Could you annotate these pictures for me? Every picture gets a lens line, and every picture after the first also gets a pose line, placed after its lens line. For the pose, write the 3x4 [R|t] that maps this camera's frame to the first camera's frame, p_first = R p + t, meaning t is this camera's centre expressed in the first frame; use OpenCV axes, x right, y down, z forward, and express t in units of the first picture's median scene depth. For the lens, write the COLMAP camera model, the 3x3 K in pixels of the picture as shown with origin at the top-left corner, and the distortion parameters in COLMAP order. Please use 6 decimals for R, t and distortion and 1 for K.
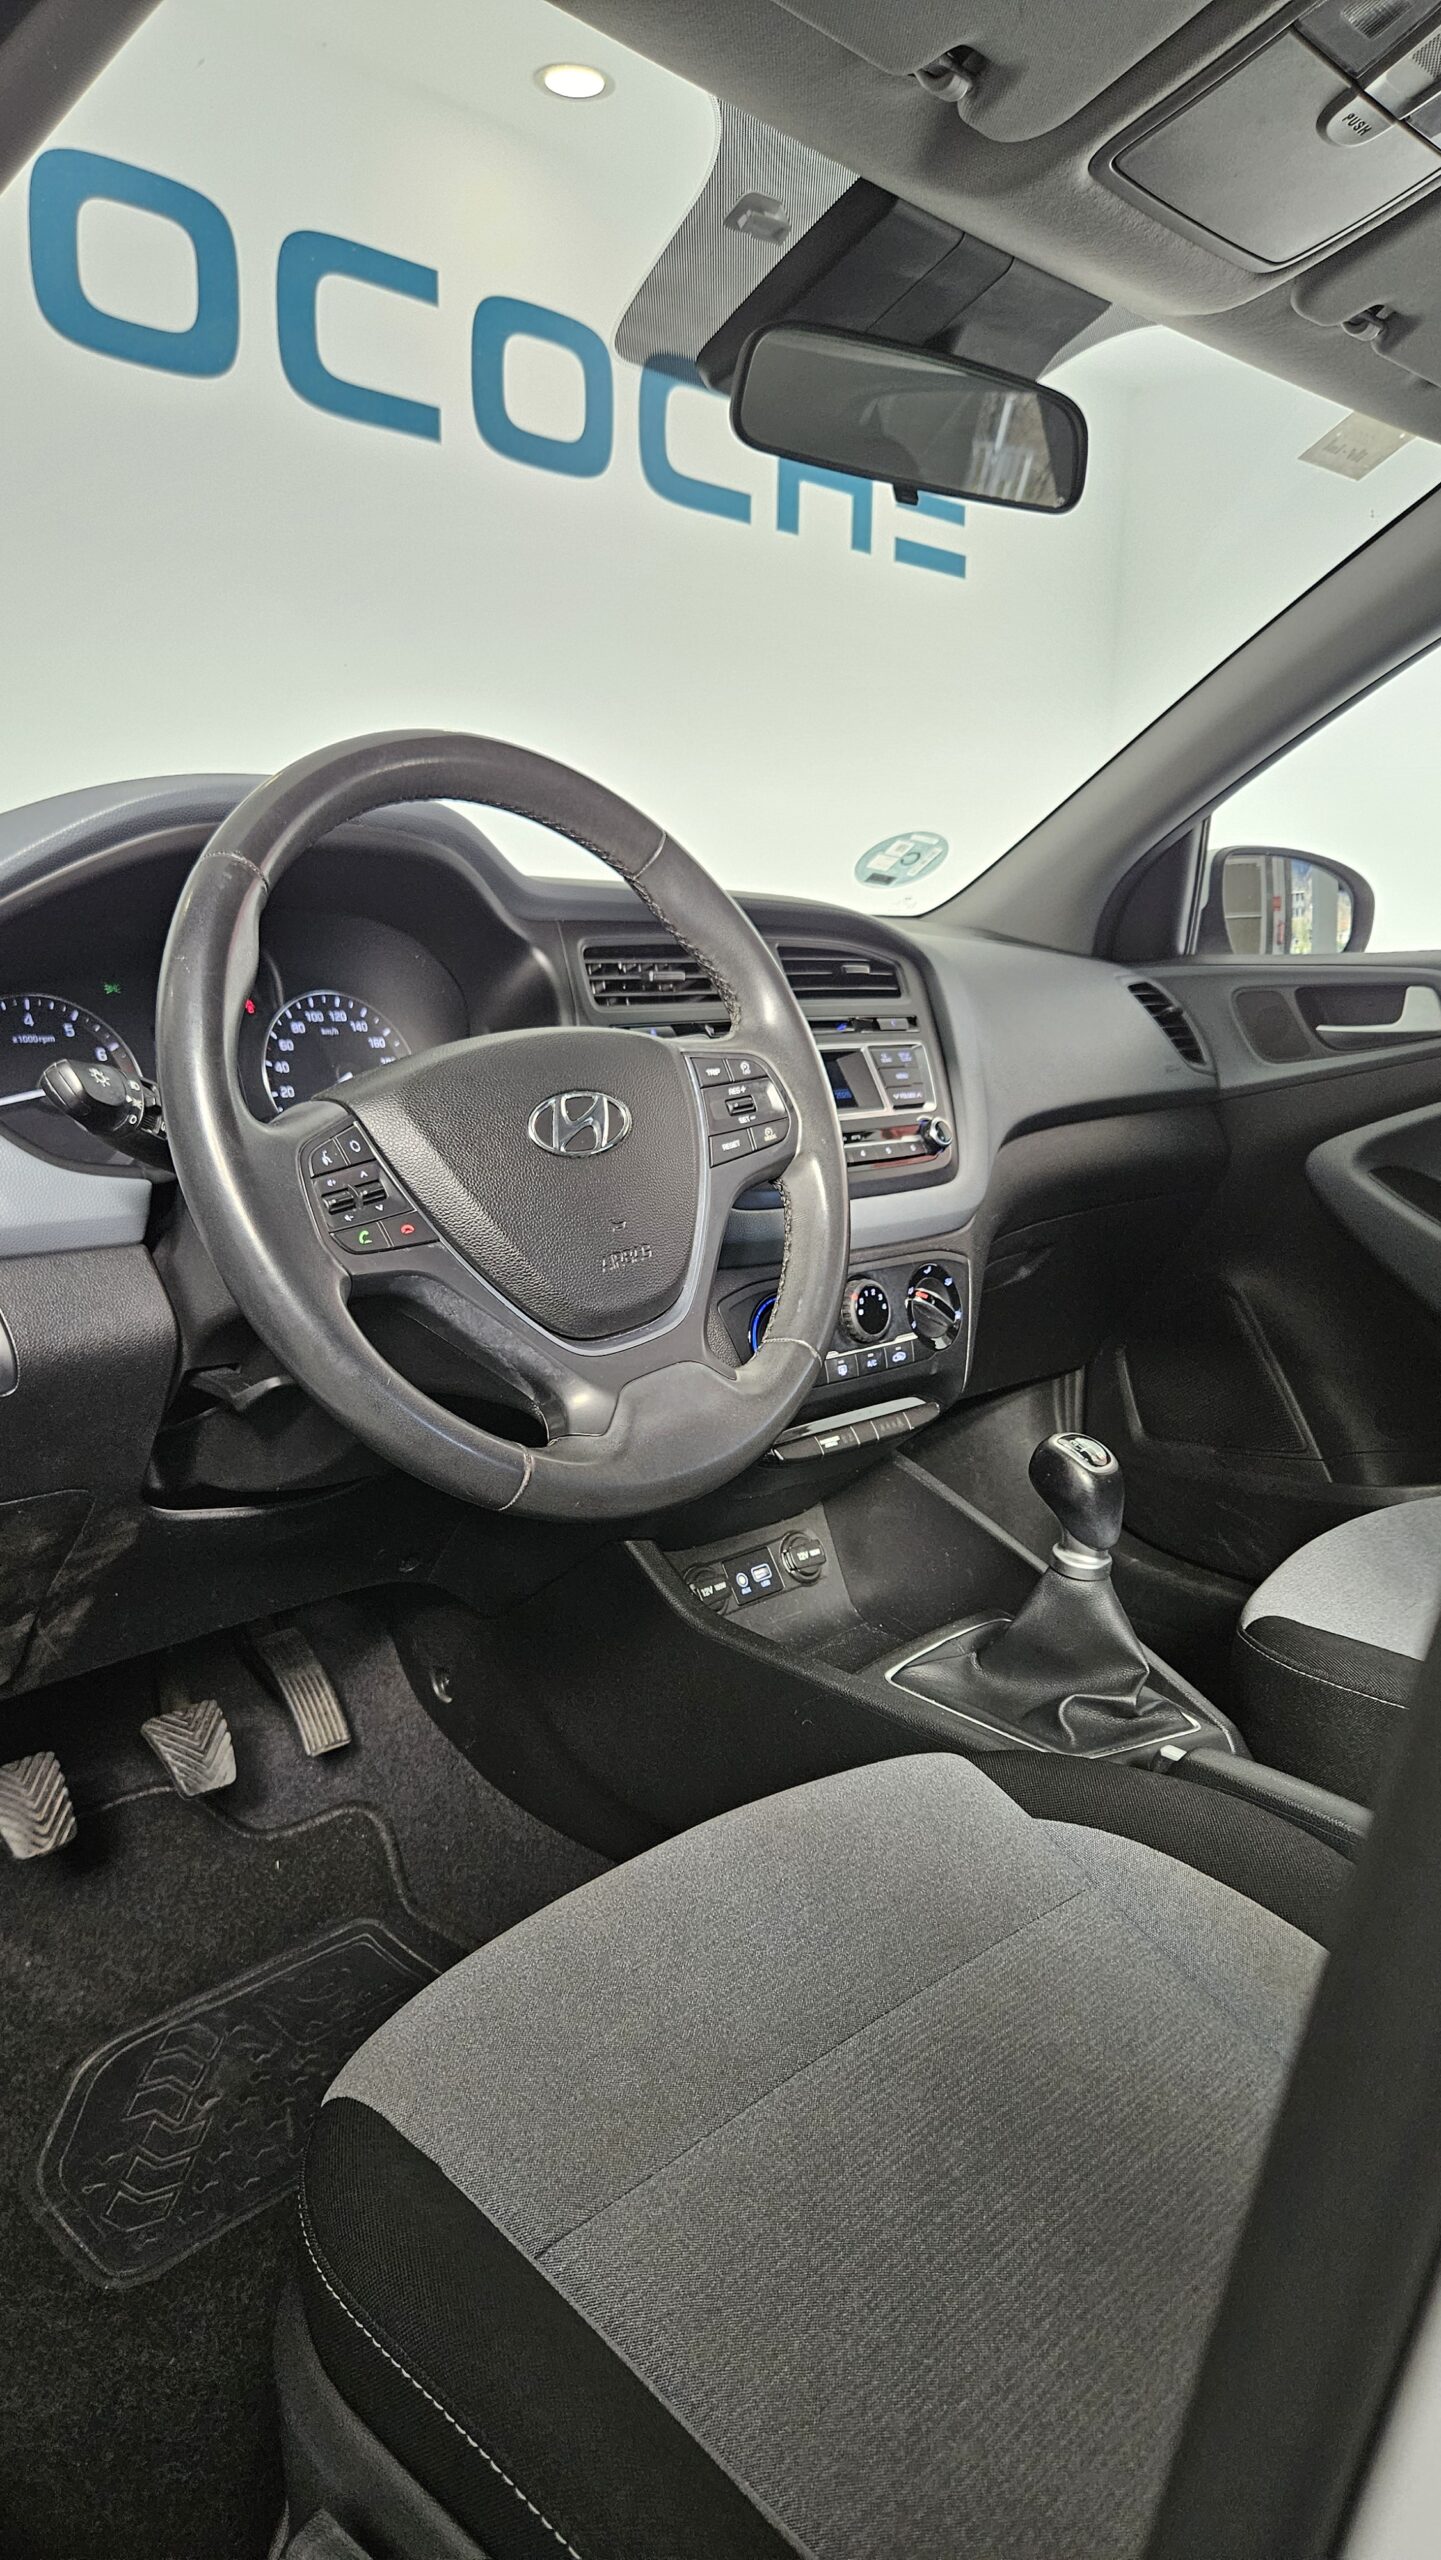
lens RADIAL K [[1741.0, 0, 713.6], [0, 1741.0, 1286.1], [0, 0, 1]] dist [0.042430, -0.051268]
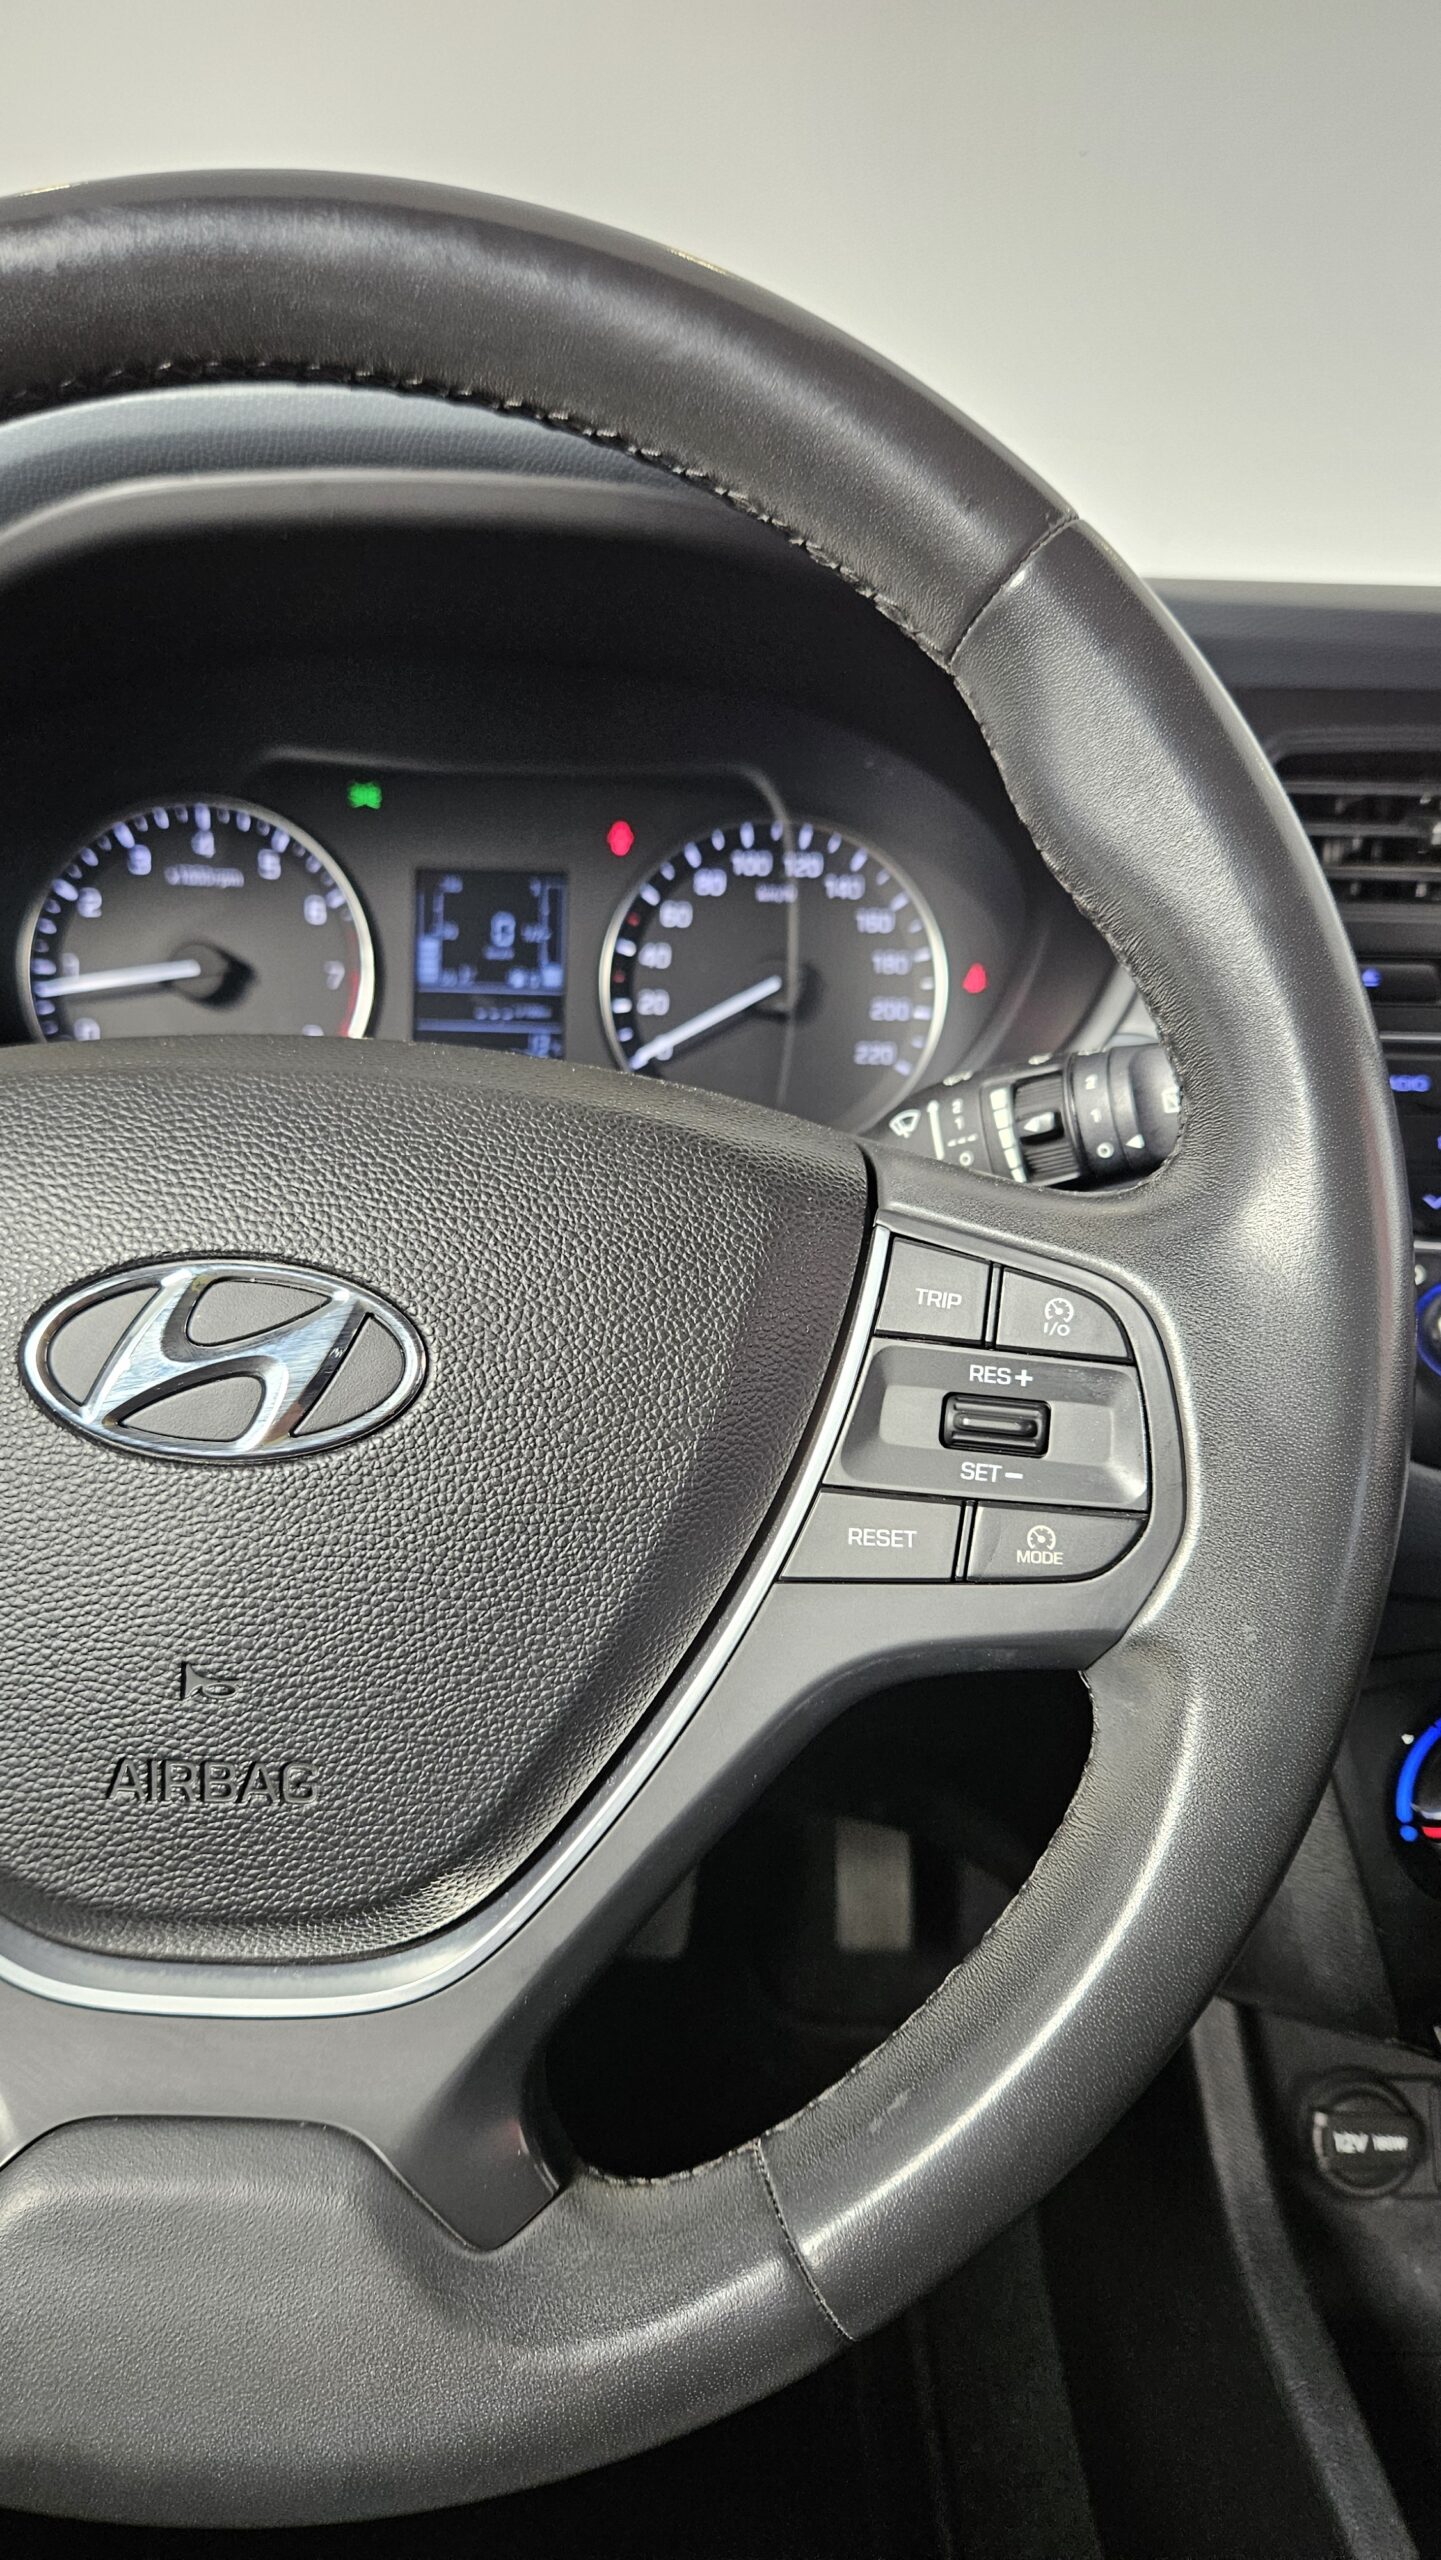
lens RADIAL K [[1741.0, 0, 717.8], [0, 1741.0, 1271.1], [0, 0, 1]] dist [0.042430, -0.051268]
pose [[0.700665, 0.220602, -0.678530, 0.134134], [-0.153487, 0.975339, 0.158605, -0.099069], [0.696785, -0.006984, 0.717246, 0.518577]]
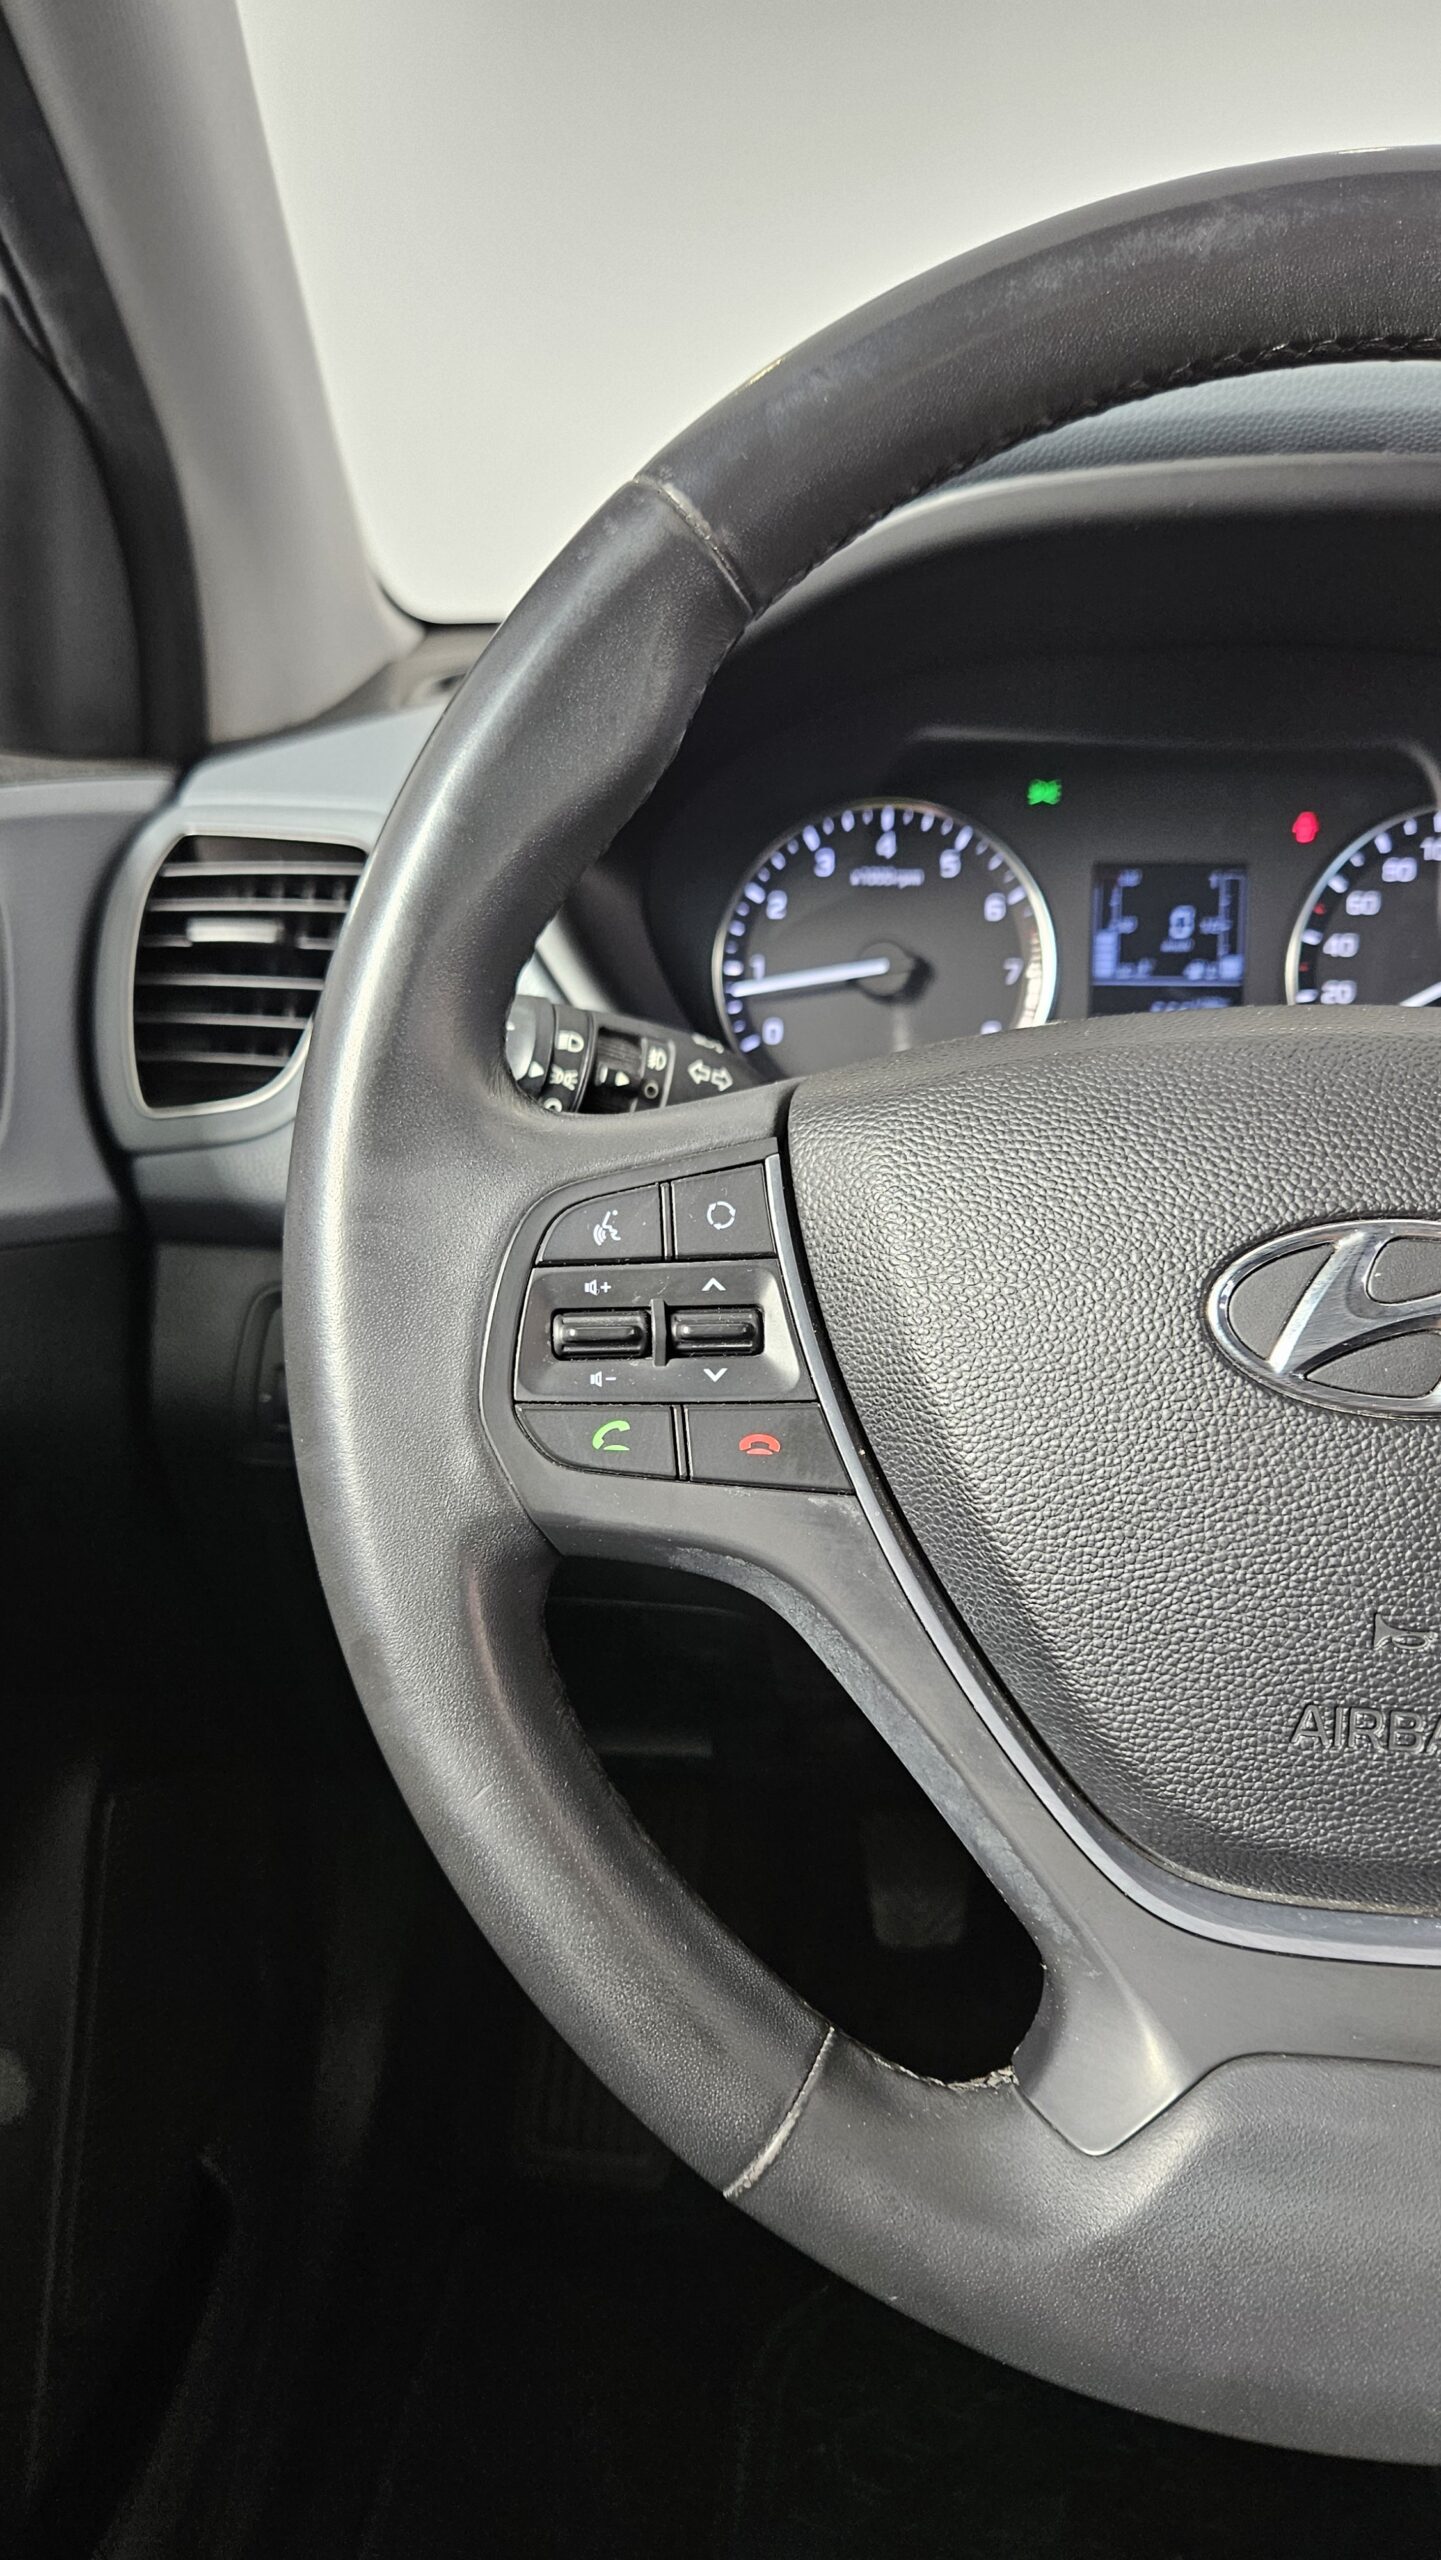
lens RADIAL K [[1741.0, 0, 718.0], [0, 1741.0, 1295.4], [0, 0, 1]] dist [0.042430, -0.051268]
pose [[0.608951, 0.227227, -0.759965, 0.060885], [-0.140989, 0.973841, 0.178202, -0.074308], [0.780577, -0.001369, 0.625058, 0.425901]]
